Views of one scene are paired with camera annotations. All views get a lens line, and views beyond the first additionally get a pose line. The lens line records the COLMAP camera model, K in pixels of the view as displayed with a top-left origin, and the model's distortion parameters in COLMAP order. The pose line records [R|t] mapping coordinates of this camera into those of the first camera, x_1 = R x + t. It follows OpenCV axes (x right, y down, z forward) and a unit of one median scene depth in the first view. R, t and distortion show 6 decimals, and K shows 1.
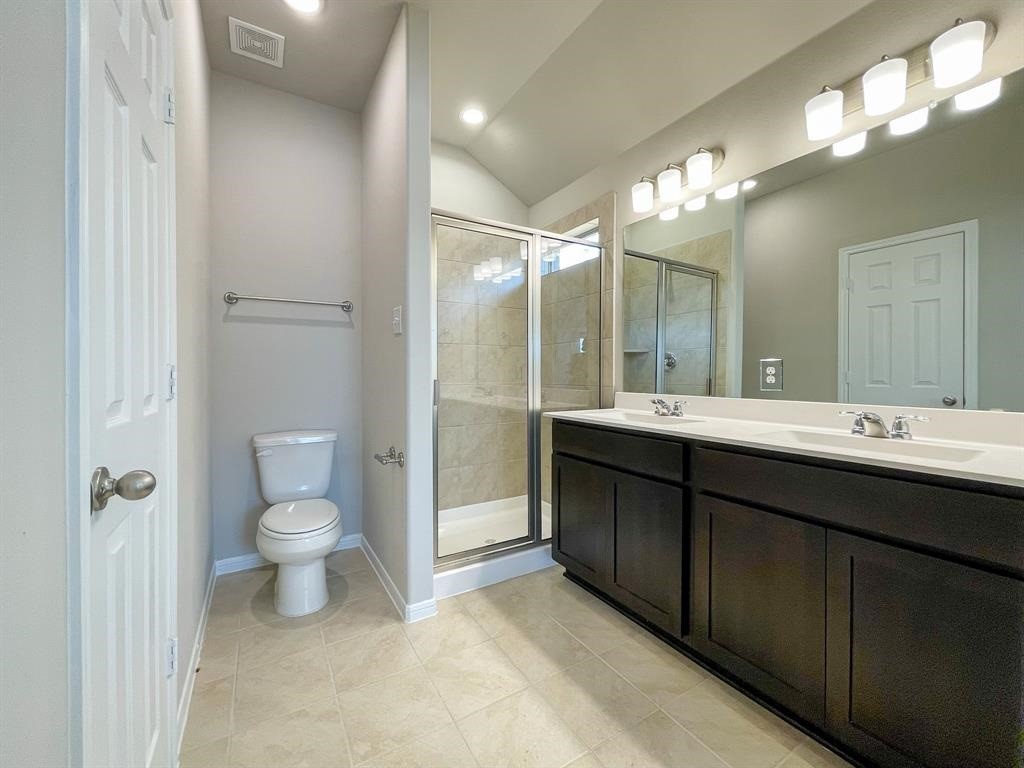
lens RADIAL K [[417.9, 0, 510.1], [0, 417.9, 379.3], [0, 0, 1]] dist [-0.000936, -0.000029]
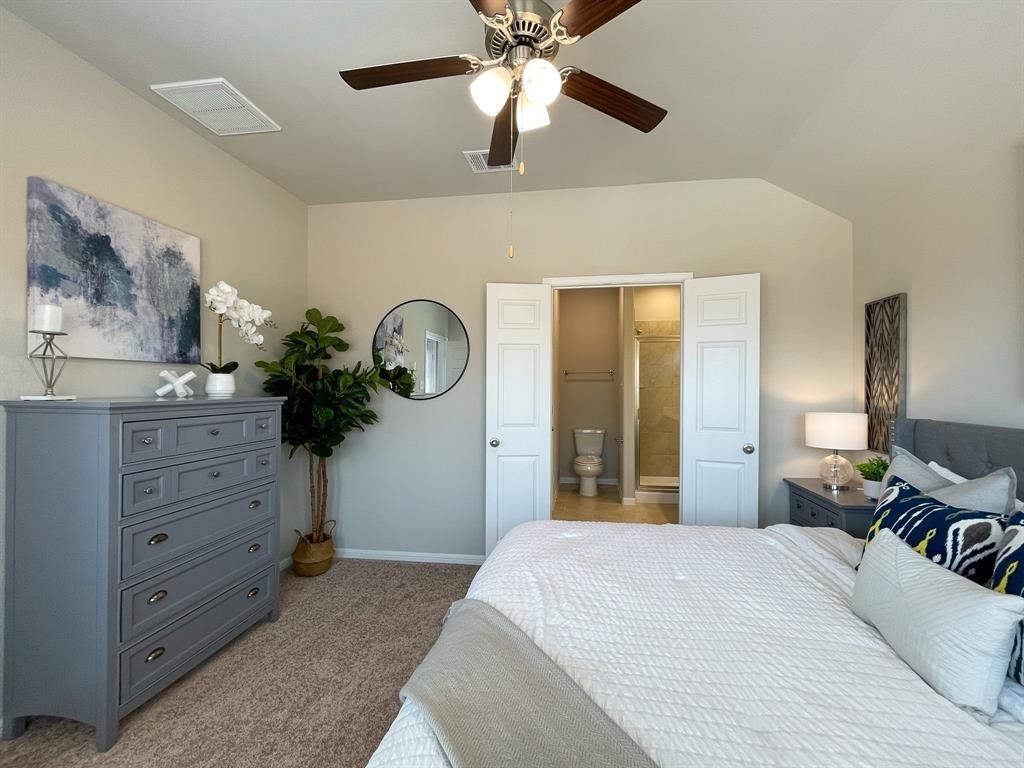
lens RADIAL K [[417.9, 0, 510.1], [0, 417.9, 379.3], [0, 0, 1]] dist [-0.000936, -0.000029]
pose [[0.757969, -0.002893, -0.652284, 0.491557], [-0.011338, 0.999781, -0.017609, -0.076388], [0.652192, 0.020743, 0.757770, -0.774424]]
